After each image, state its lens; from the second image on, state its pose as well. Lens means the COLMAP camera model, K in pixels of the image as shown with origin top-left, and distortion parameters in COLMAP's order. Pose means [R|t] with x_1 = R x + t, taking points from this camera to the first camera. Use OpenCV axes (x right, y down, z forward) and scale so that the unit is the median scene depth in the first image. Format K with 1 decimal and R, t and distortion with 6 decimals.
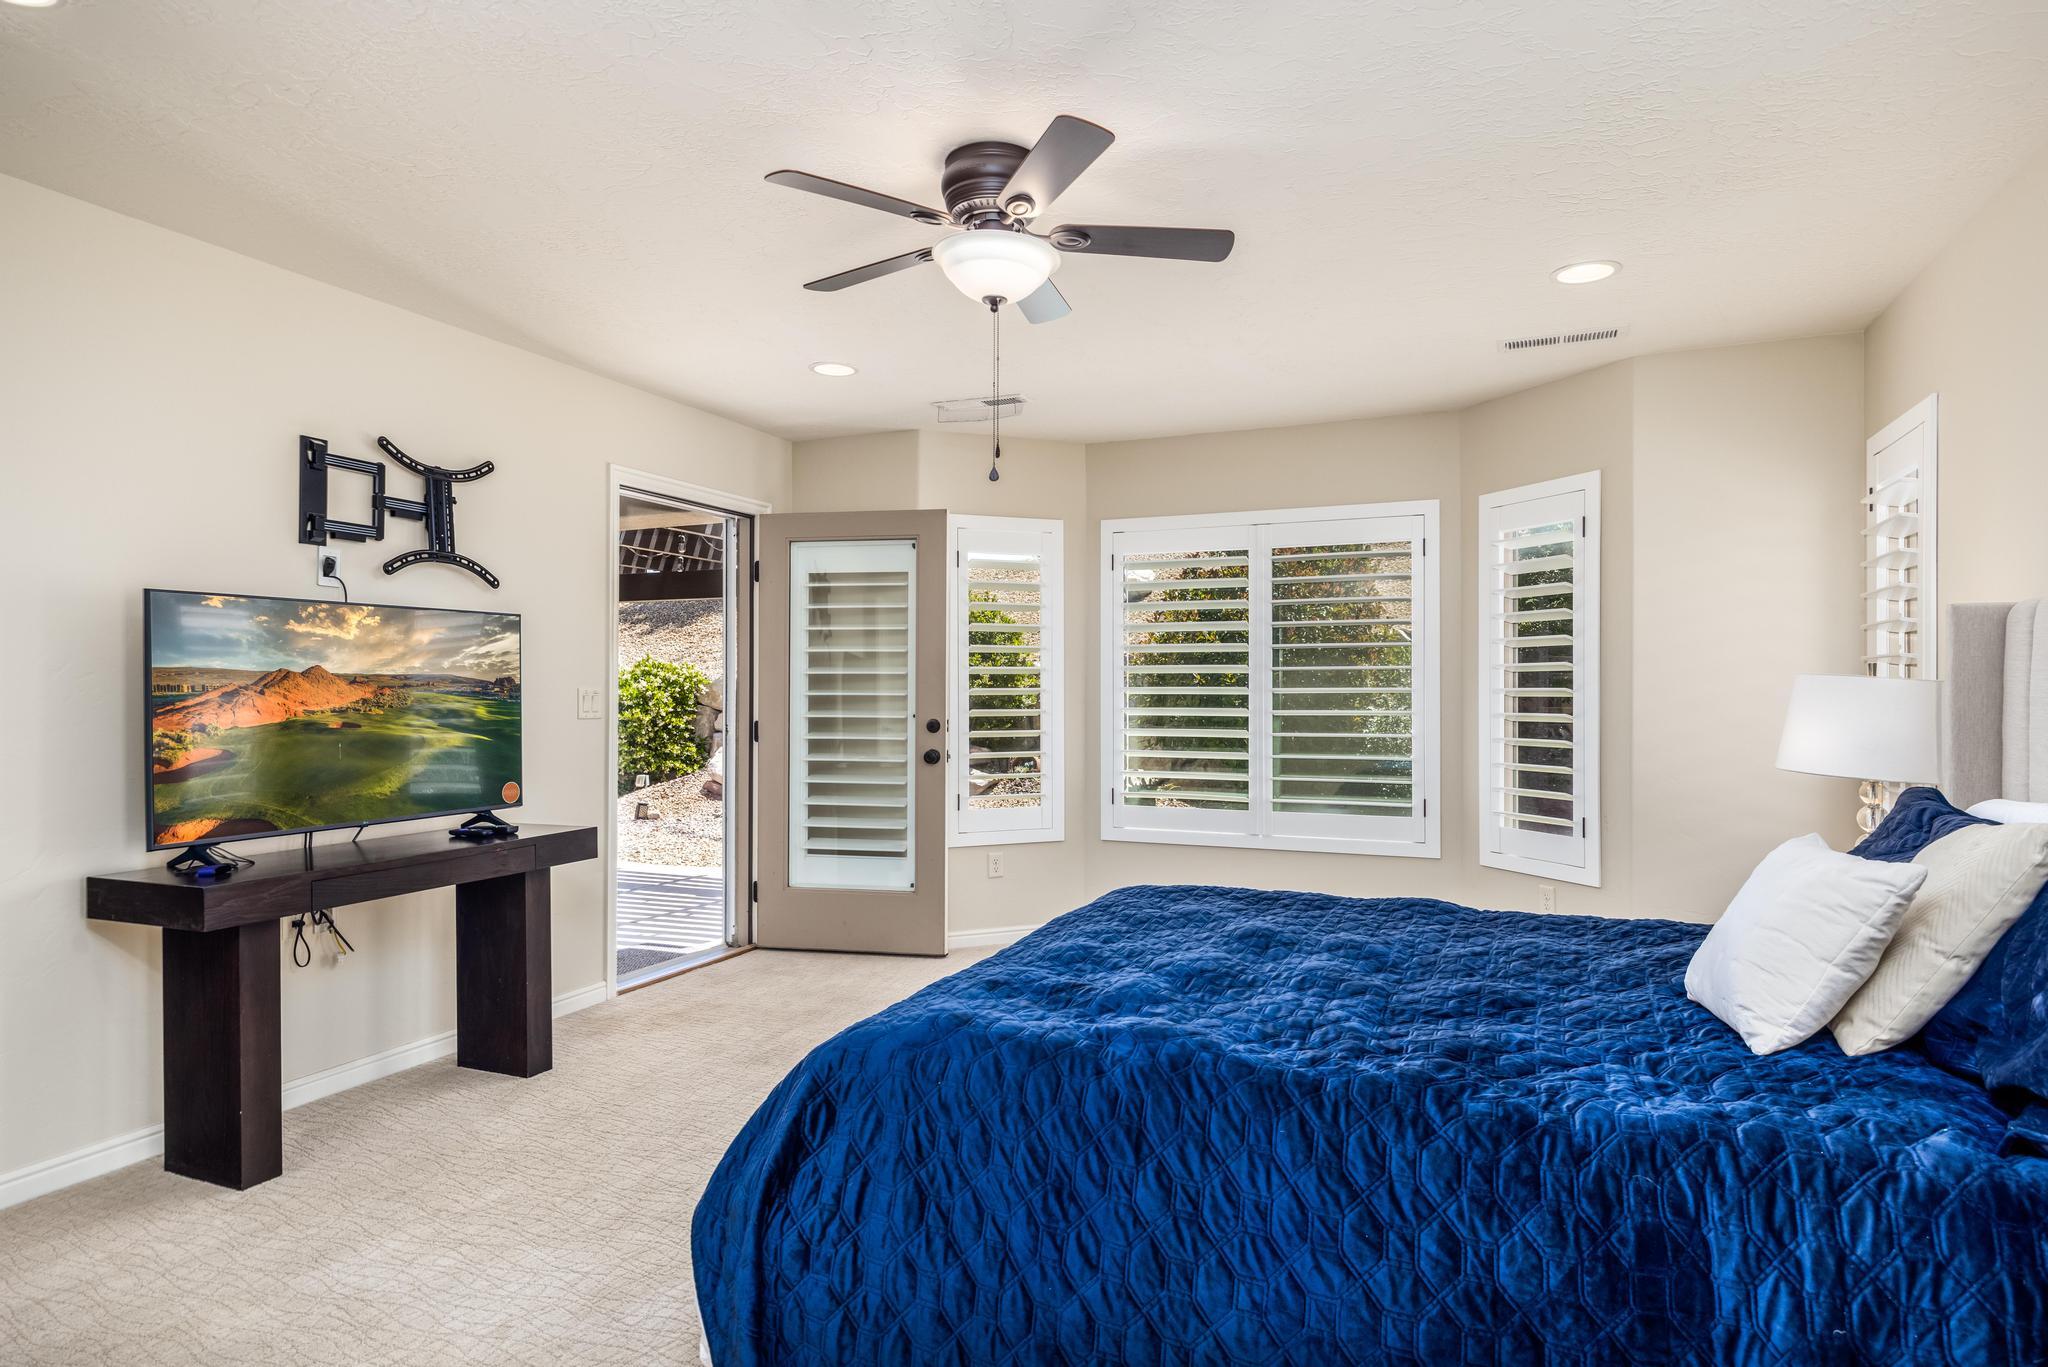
lens RADIAL K [[1135.6, 0, 1038.4], [0, 1135.6, 684.1], [0, 0, 1]] dist [0.008221, -0.006132]
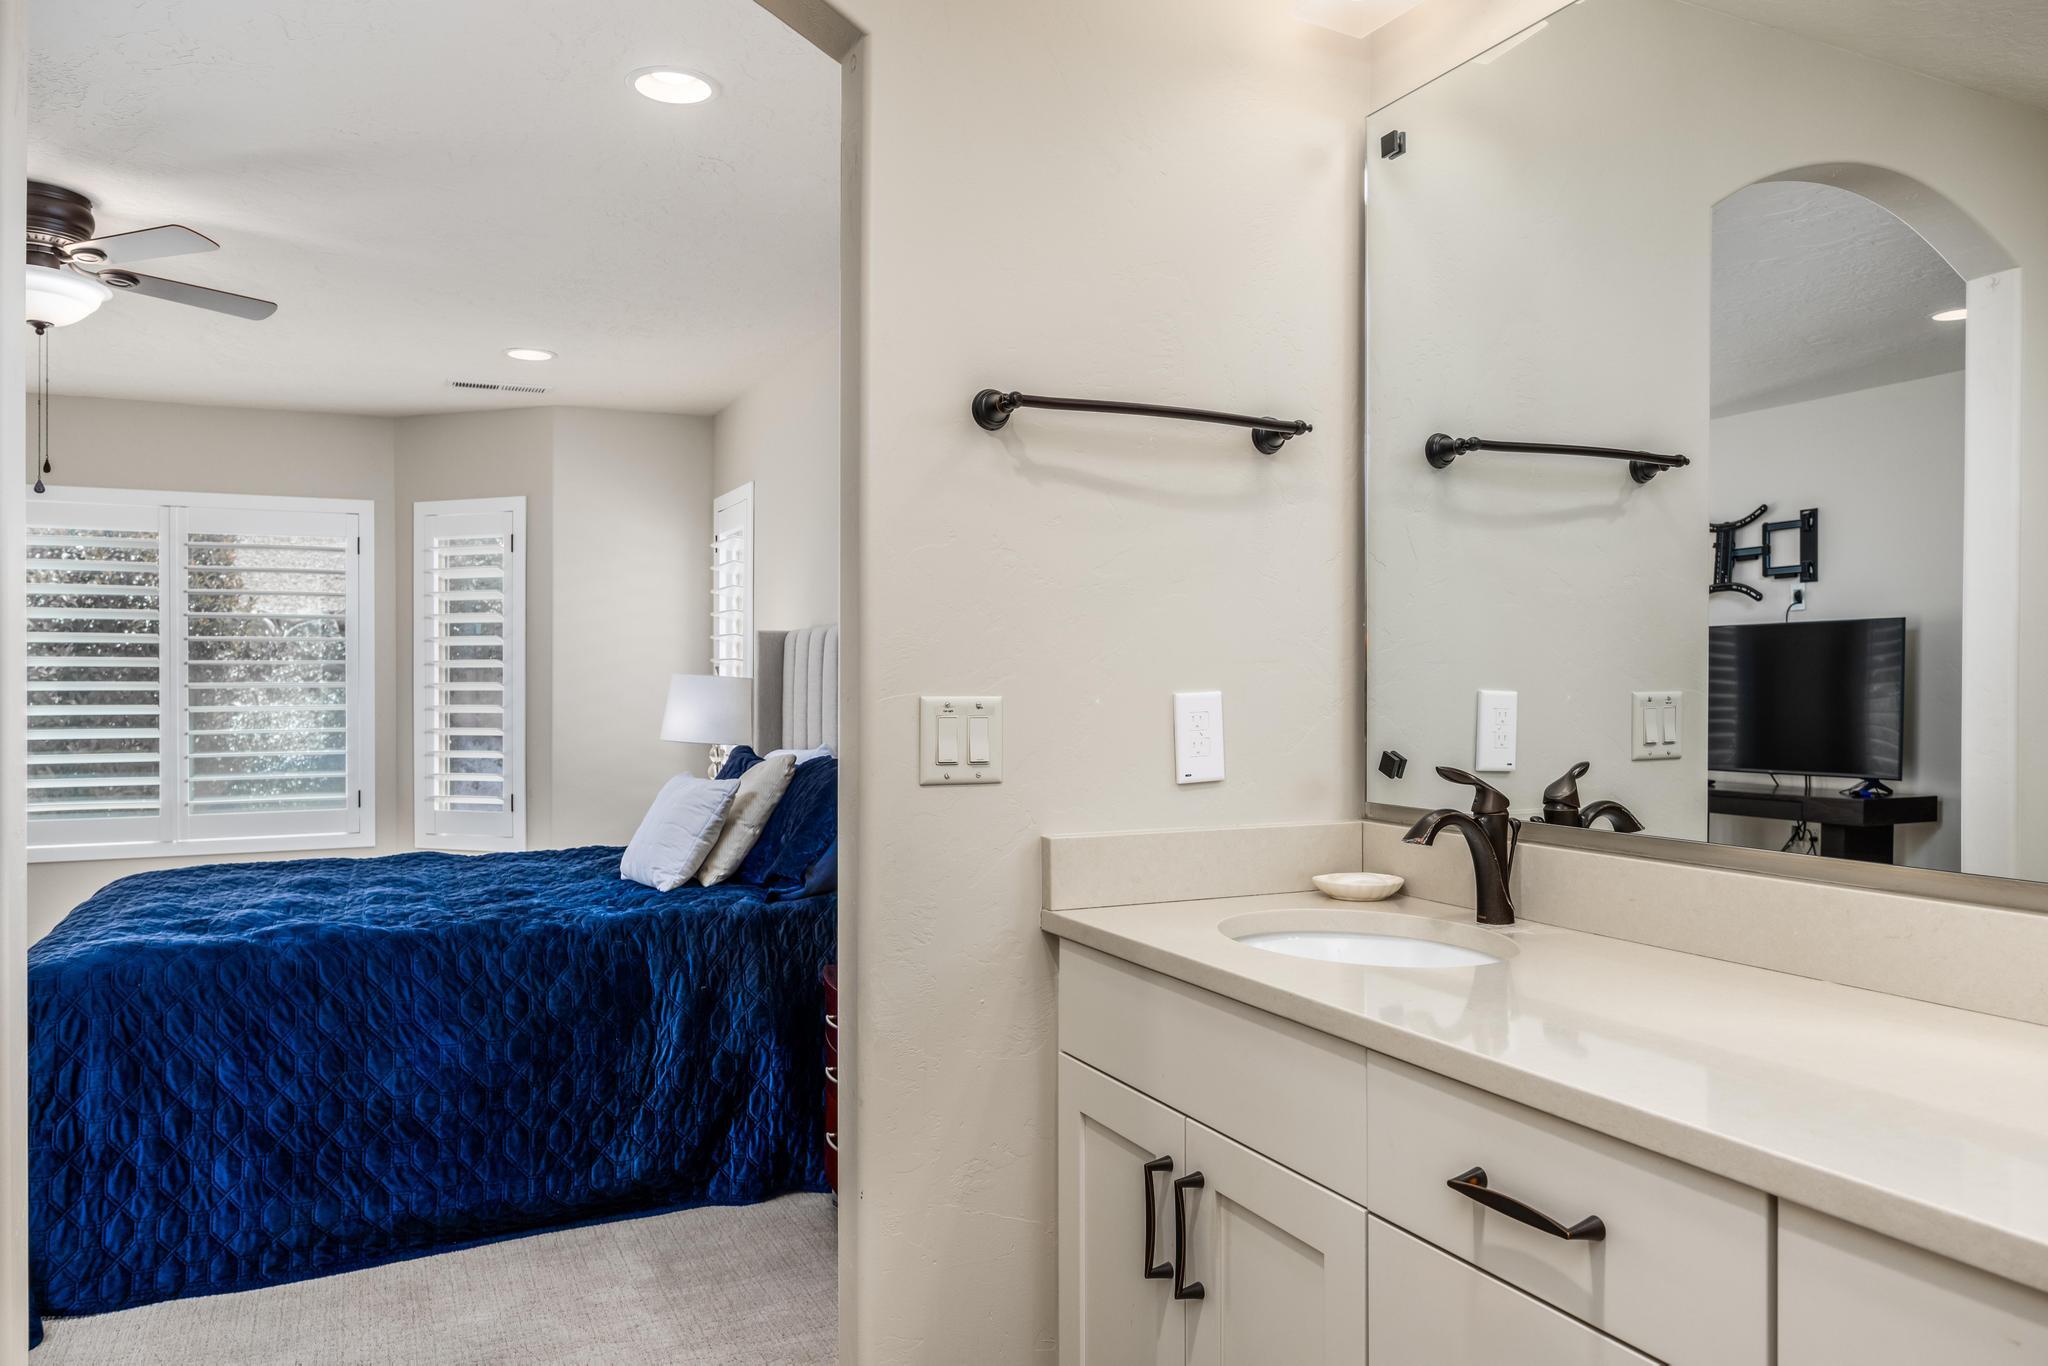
lens RADIAL K [[1405.5, 0, 1025.6], [0, 1405.5, 678.1], [0, 0, 1]] dist [-0.002552, -0.002649]
pose [[0.661497, -0.001084, 0.749947, -0.659517], [-0.001622, 0.999995, 0.002876, -0.016216], [-0.749946, -0.003119, 0.661492, -0.902724]]
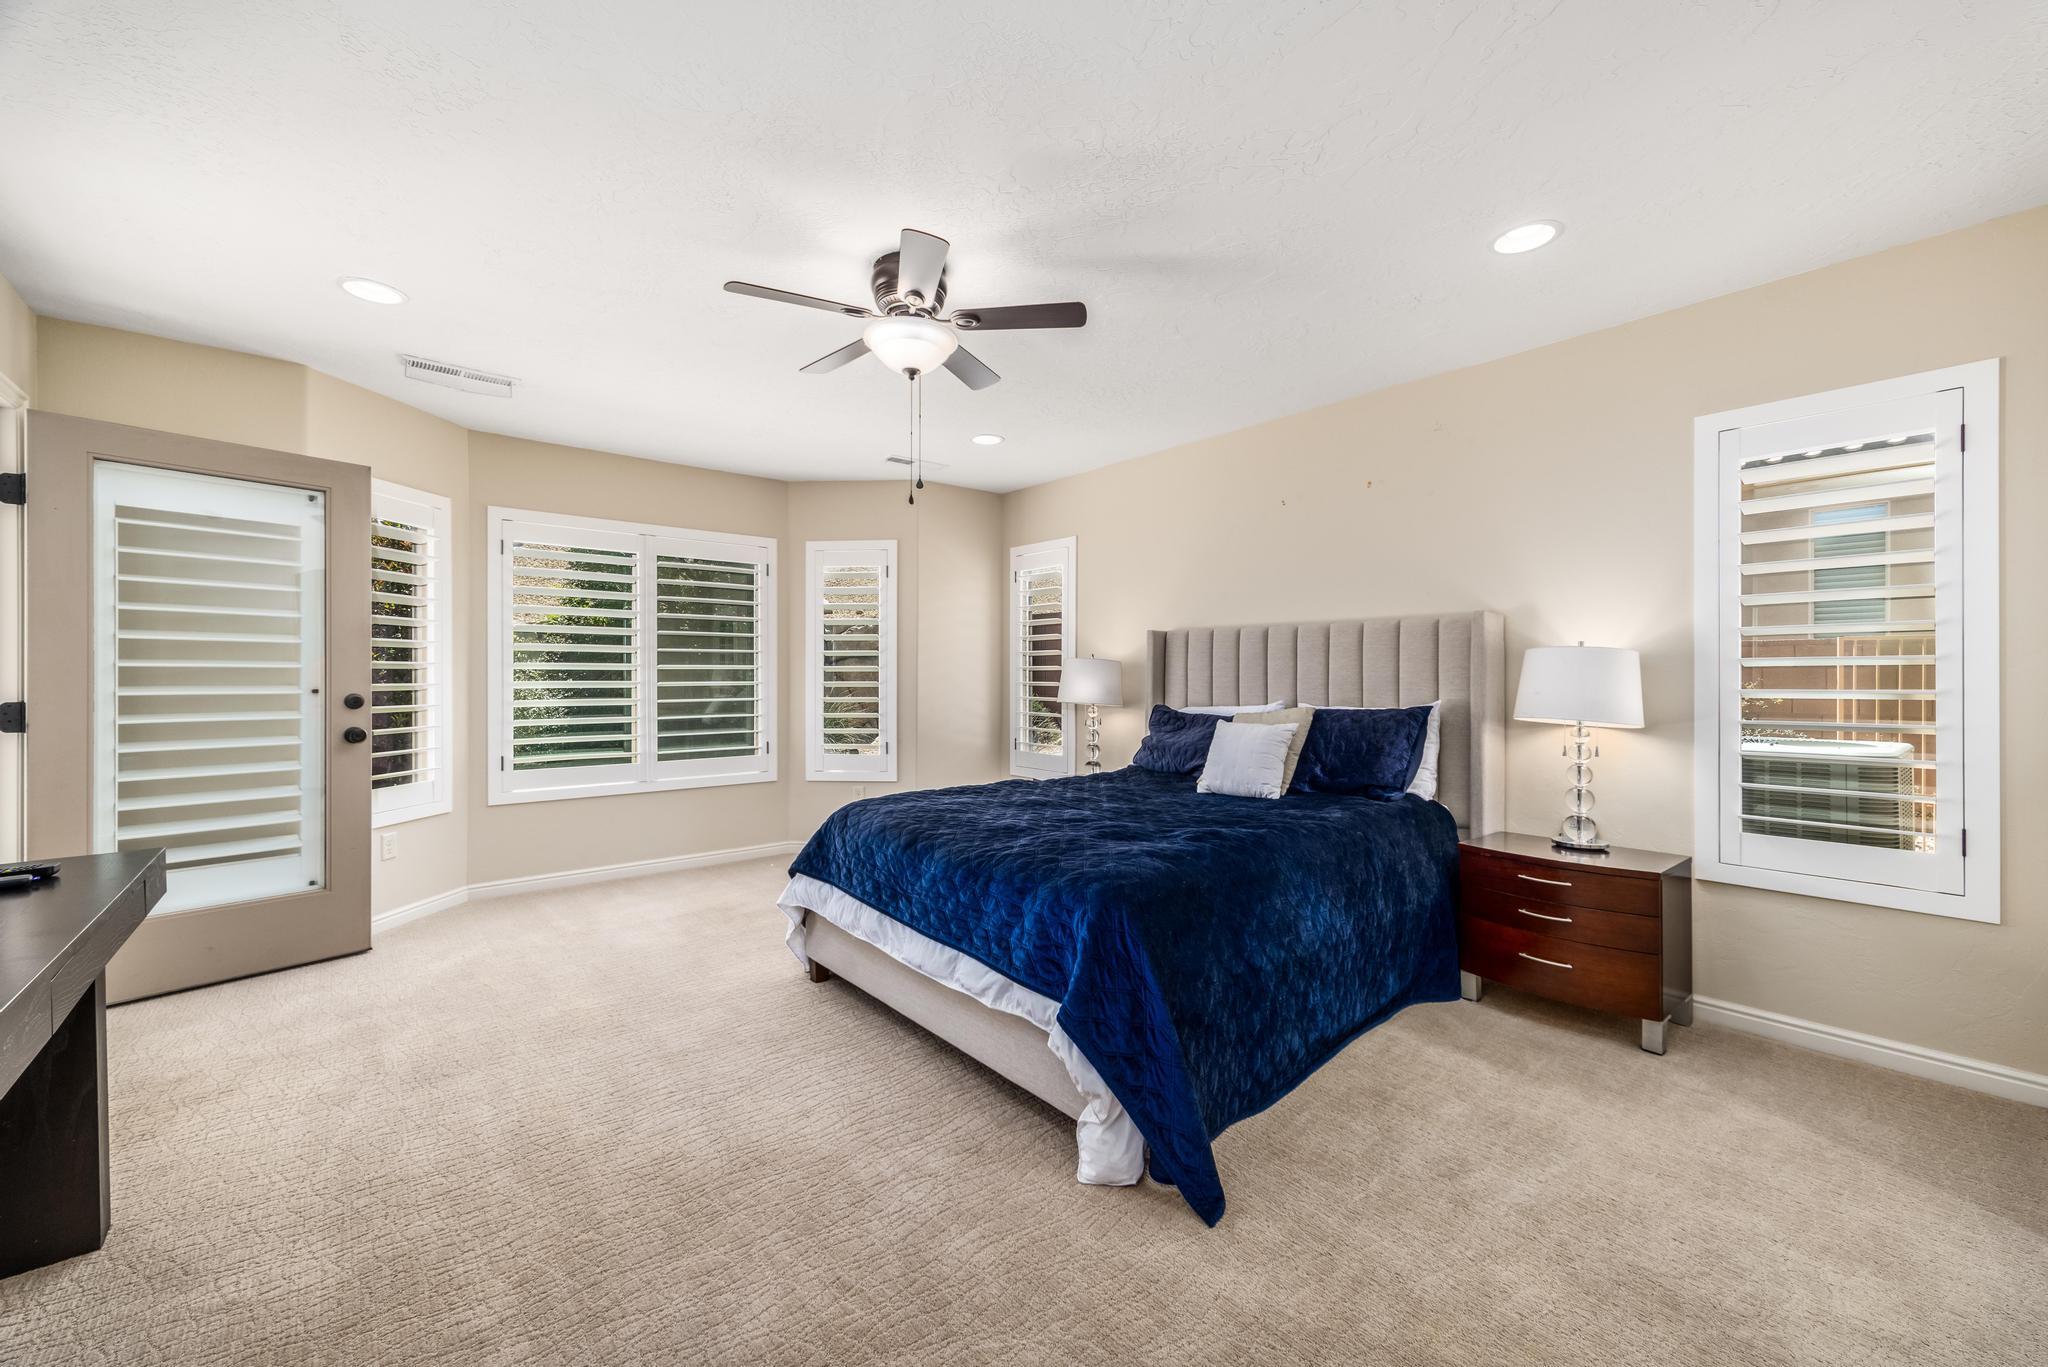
lens RADIAL K [[795.8, 0, 1042.8], [0, 795.8, 674.4], [0, 0, 1]] dist [0.010582, -0.002403]
pose [[0.443887, 0.000714, 0.896083, -1.308772], [-0.003937, 0.999992, 0.001153, 0.036433], [-0.896074, -0.004040, 0.443886, 0.691553]]
